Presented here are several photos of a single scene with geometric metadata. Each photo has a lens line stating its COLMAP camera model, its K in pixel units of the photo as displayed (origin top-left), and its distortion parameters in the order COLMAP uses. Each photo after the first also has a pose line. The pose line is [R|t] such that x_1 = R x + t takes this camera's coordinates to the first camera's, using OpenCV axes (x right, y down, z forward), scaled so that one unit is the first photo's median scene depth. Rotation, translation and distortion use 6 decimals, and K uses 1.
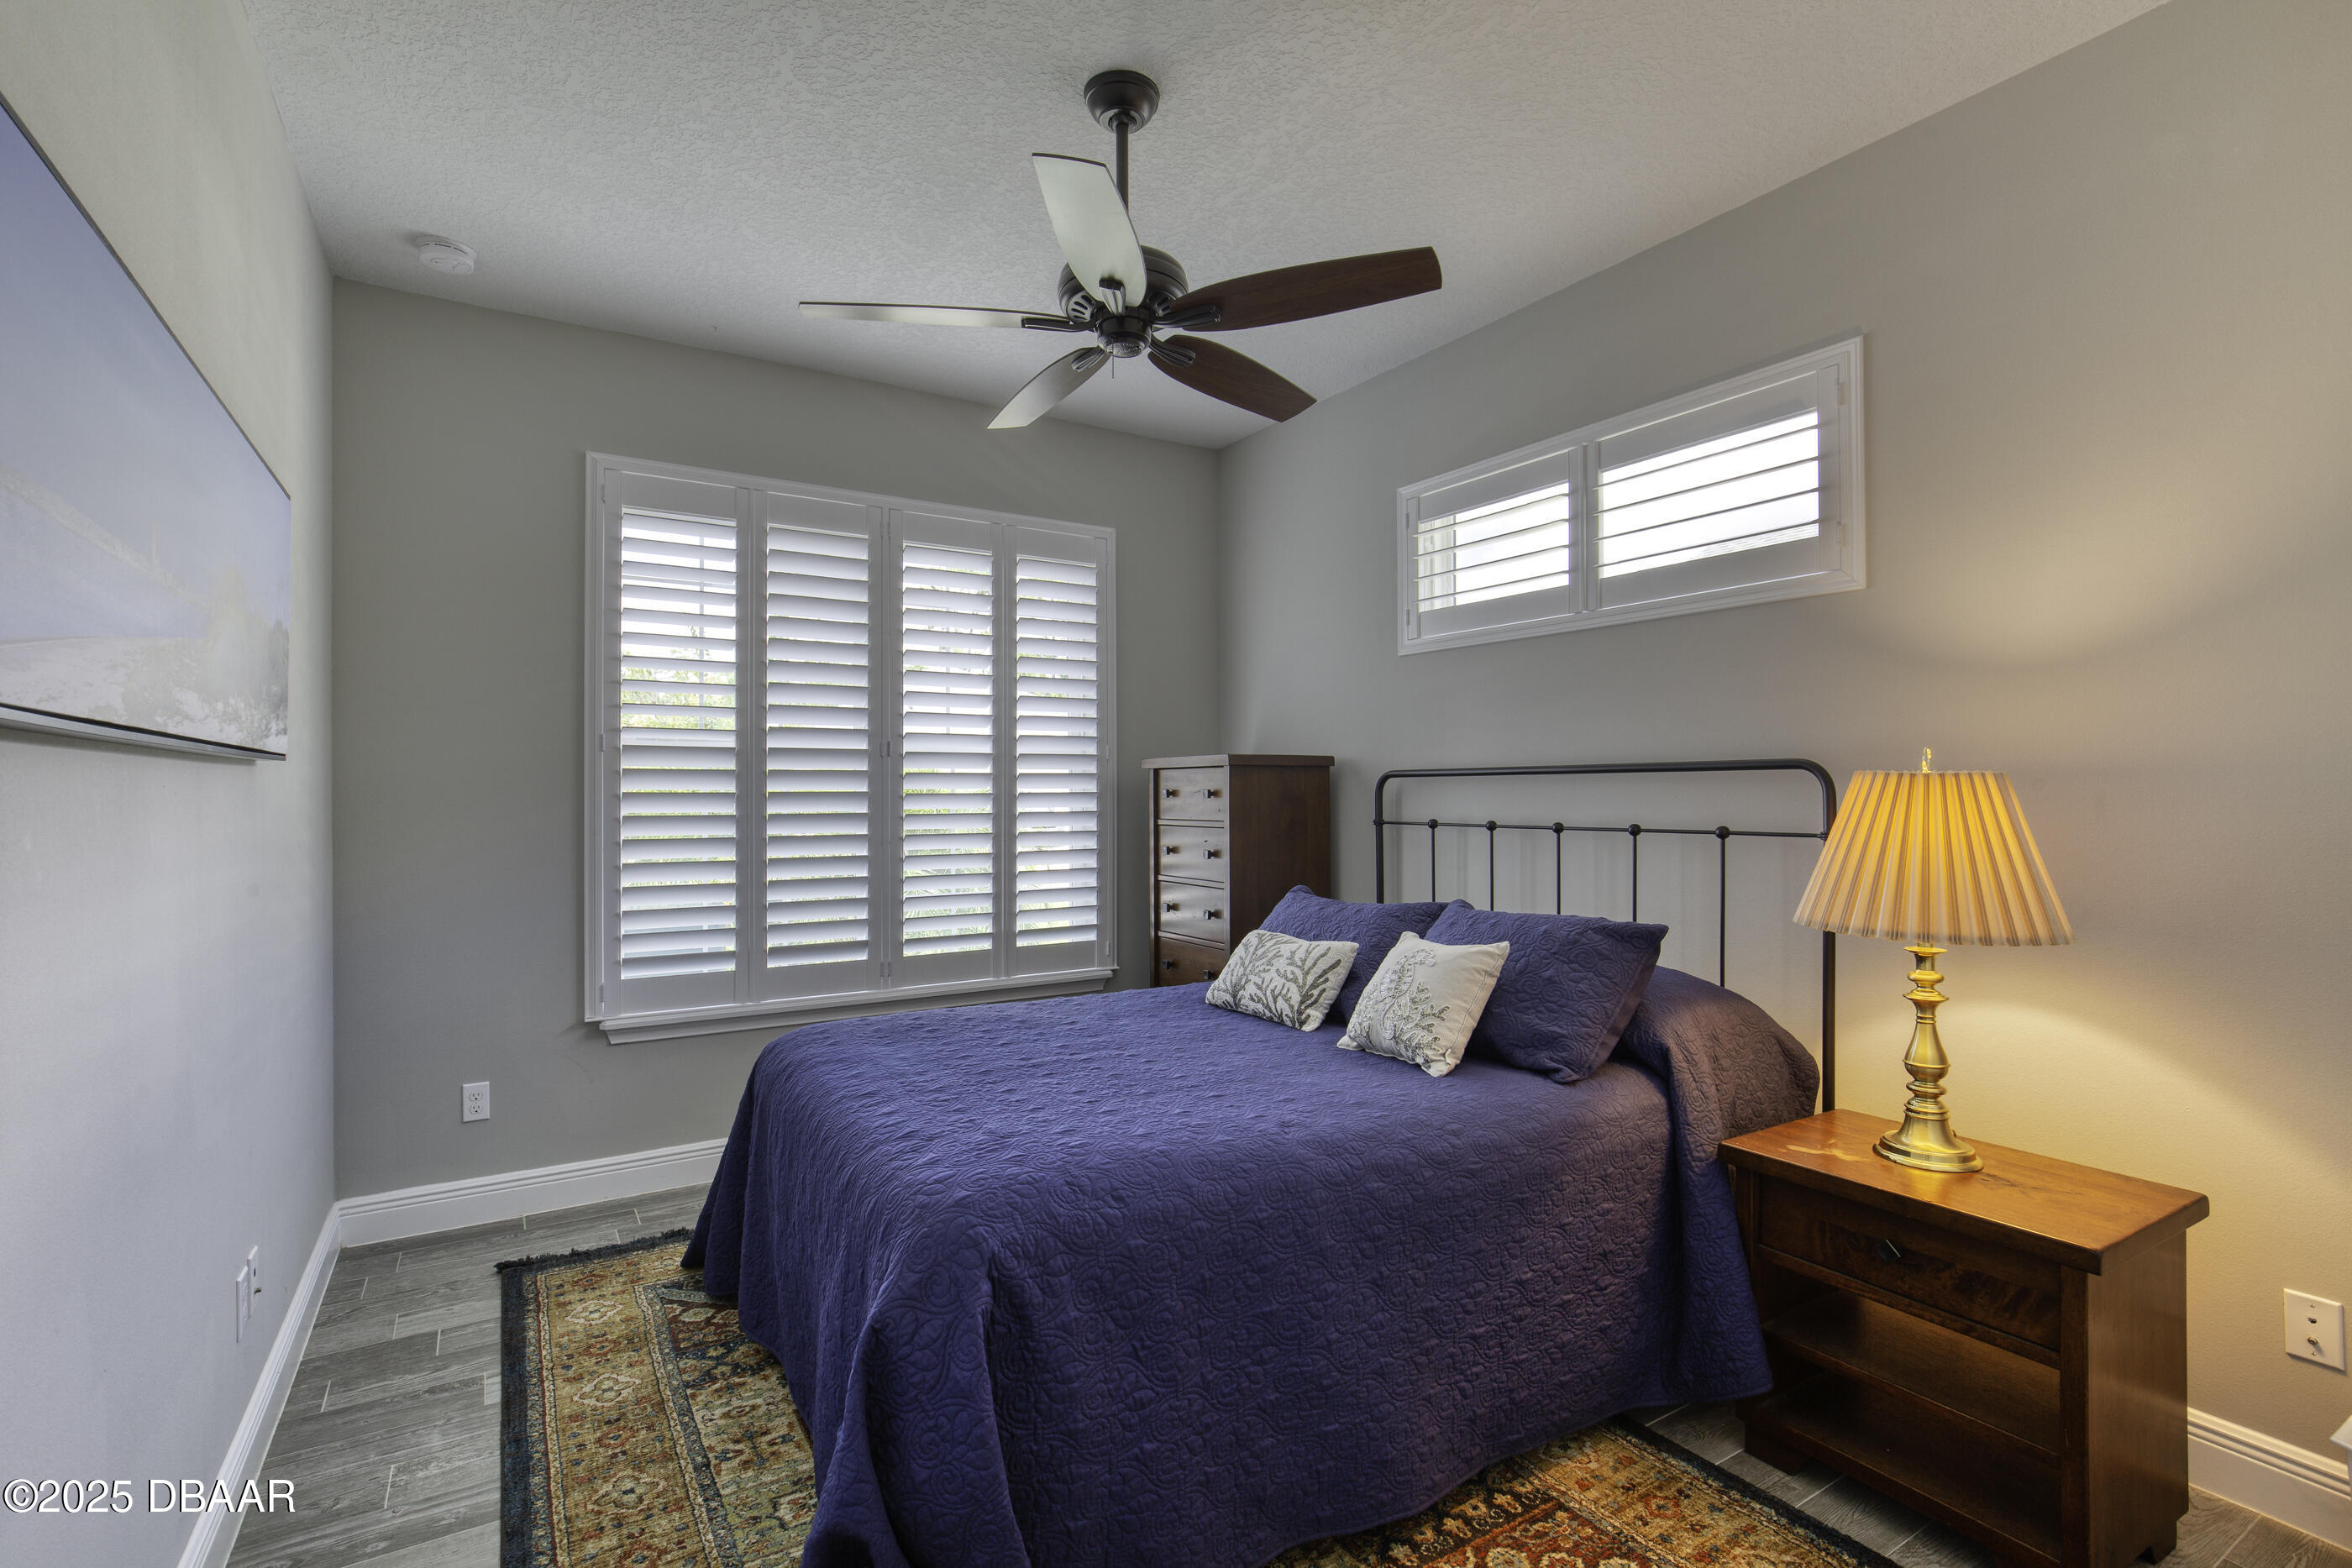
lens RADIAL K [[1084.6, 0, 1169.1], [0, 1084.6, 790.1], [0, 0, 1]] dist [-0.020470, 0.006681]
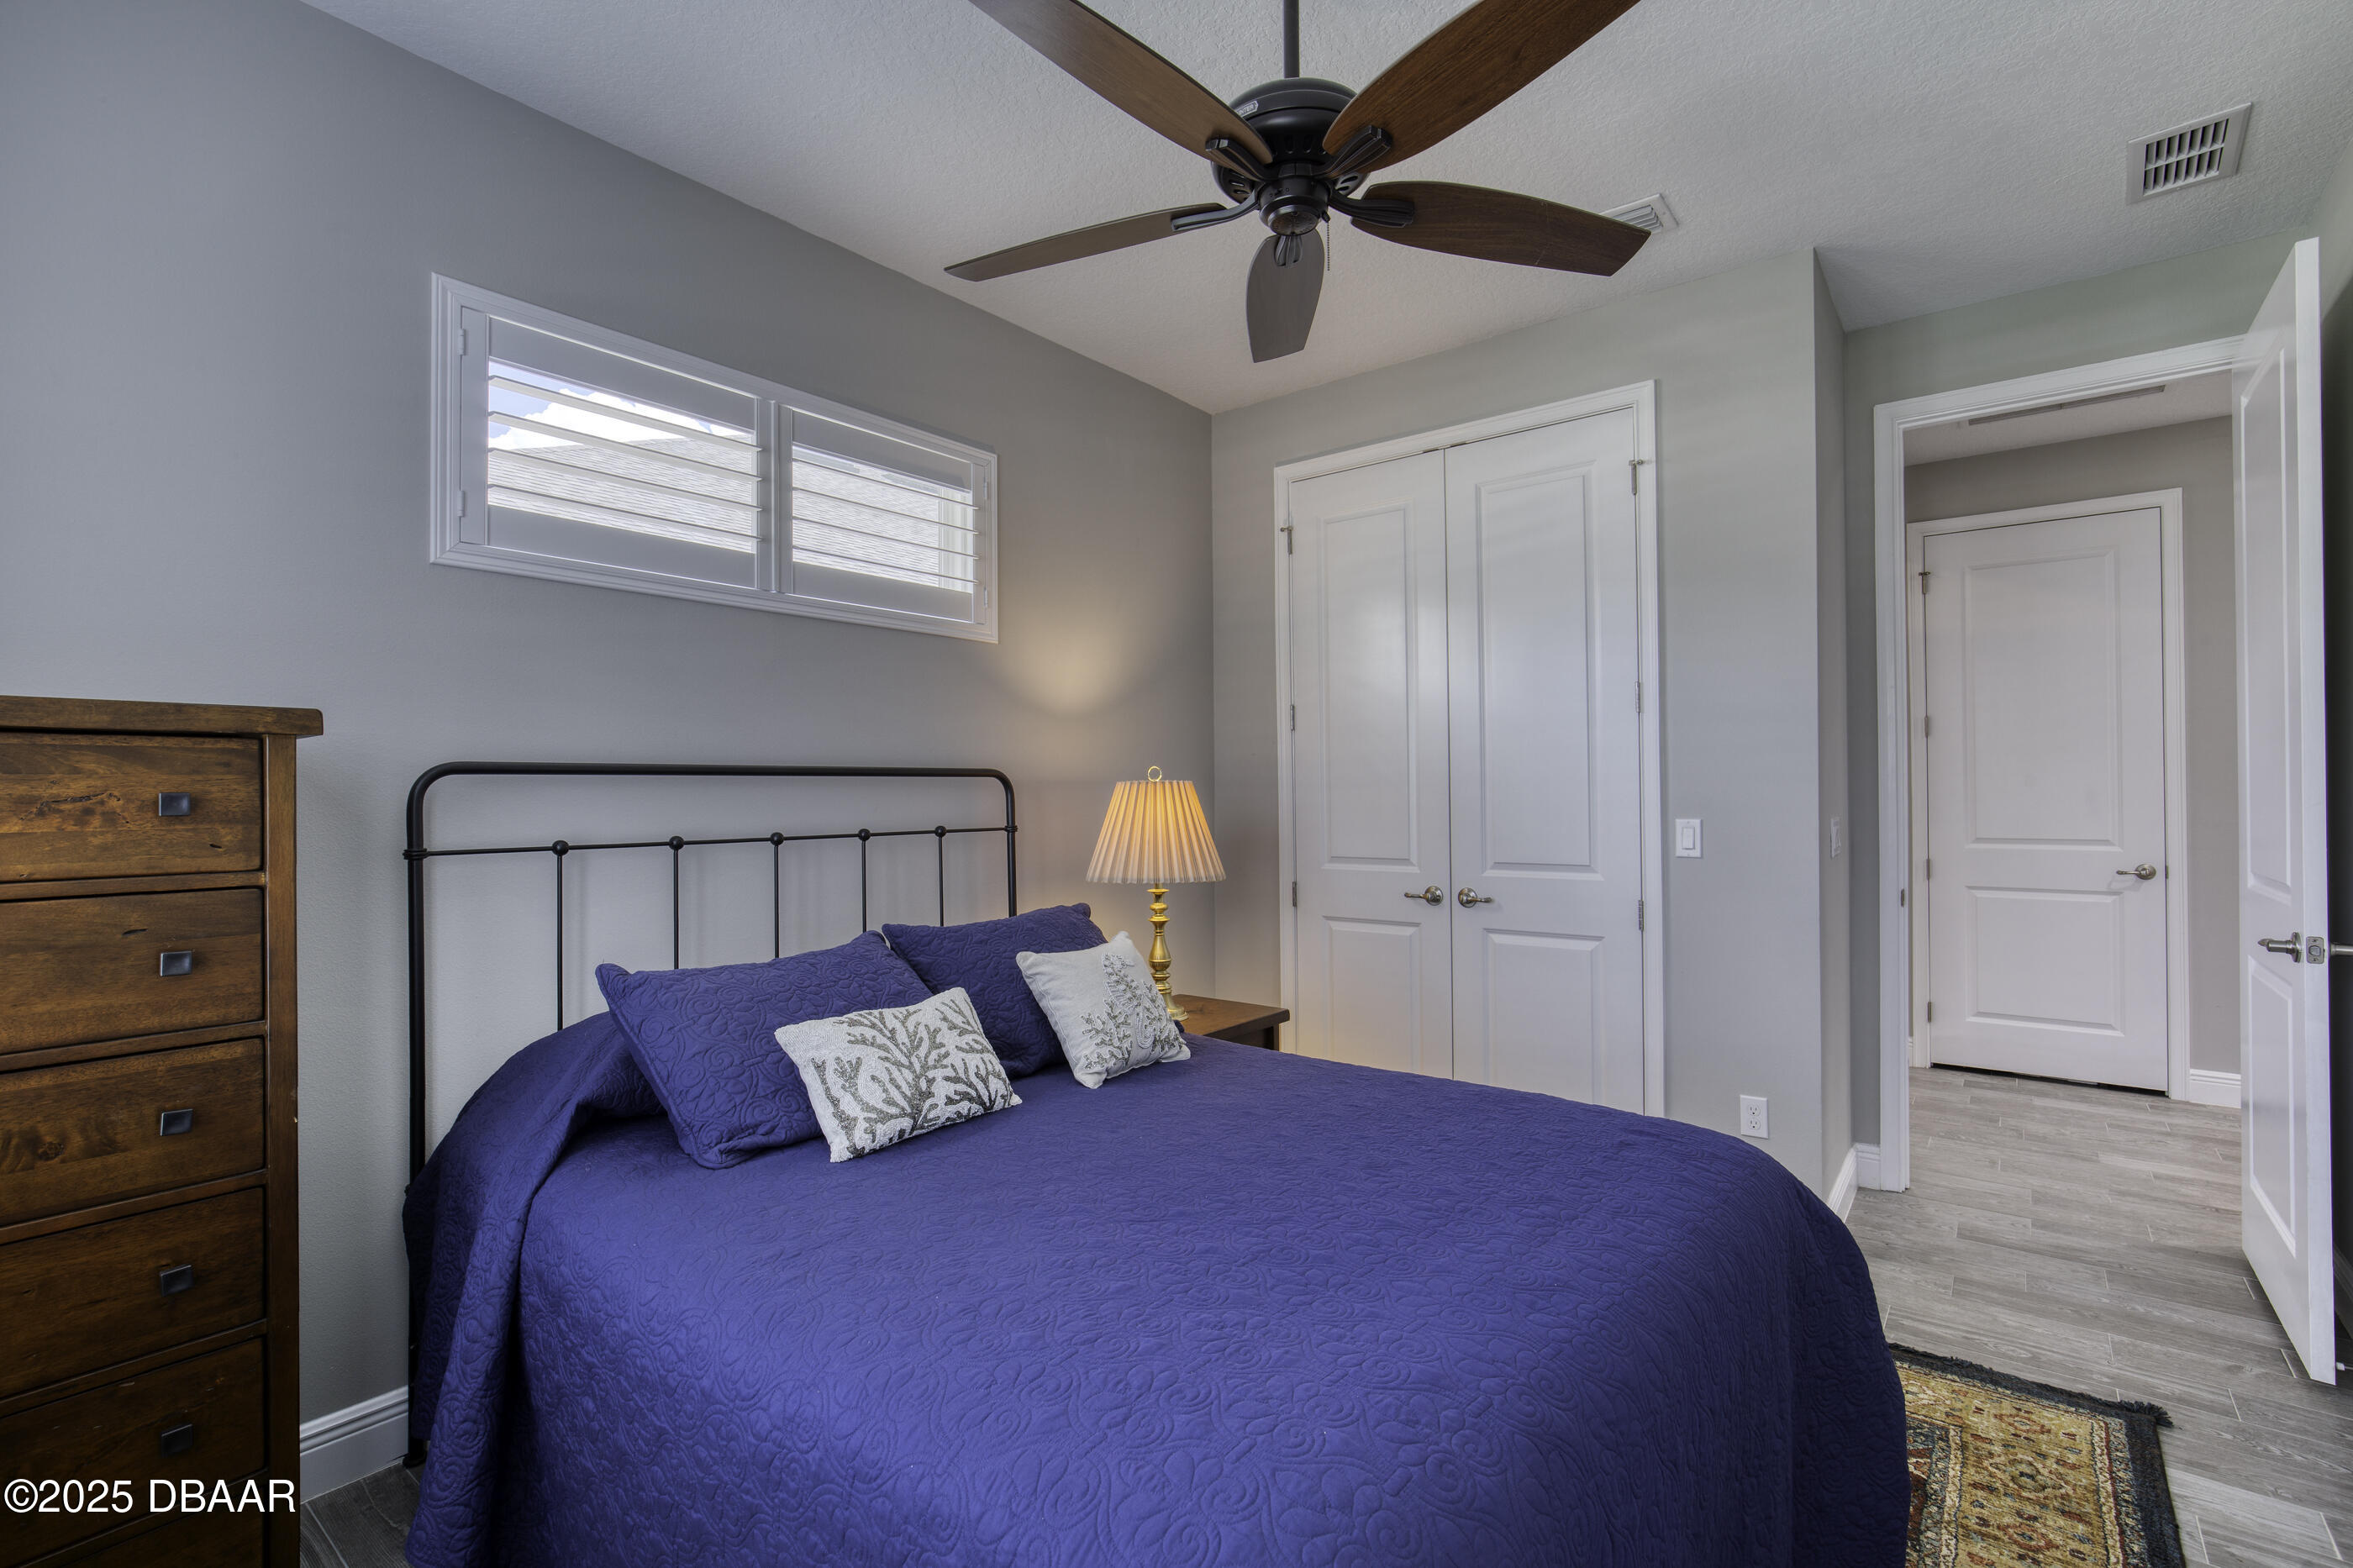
lens RADIAL K [[1043.3, 0, 1178.8], [0, 1043.3, 791.1], [0, 0, 1]] dist [-0.029612, 0.000336]
pose [[-0.327272, 0.011824, 0.944856, -0.554475], [0.012291, 0.999890, -0.008255, 0.008488], [-0.944850, 0.008912, -0.327381, 1.036930]]
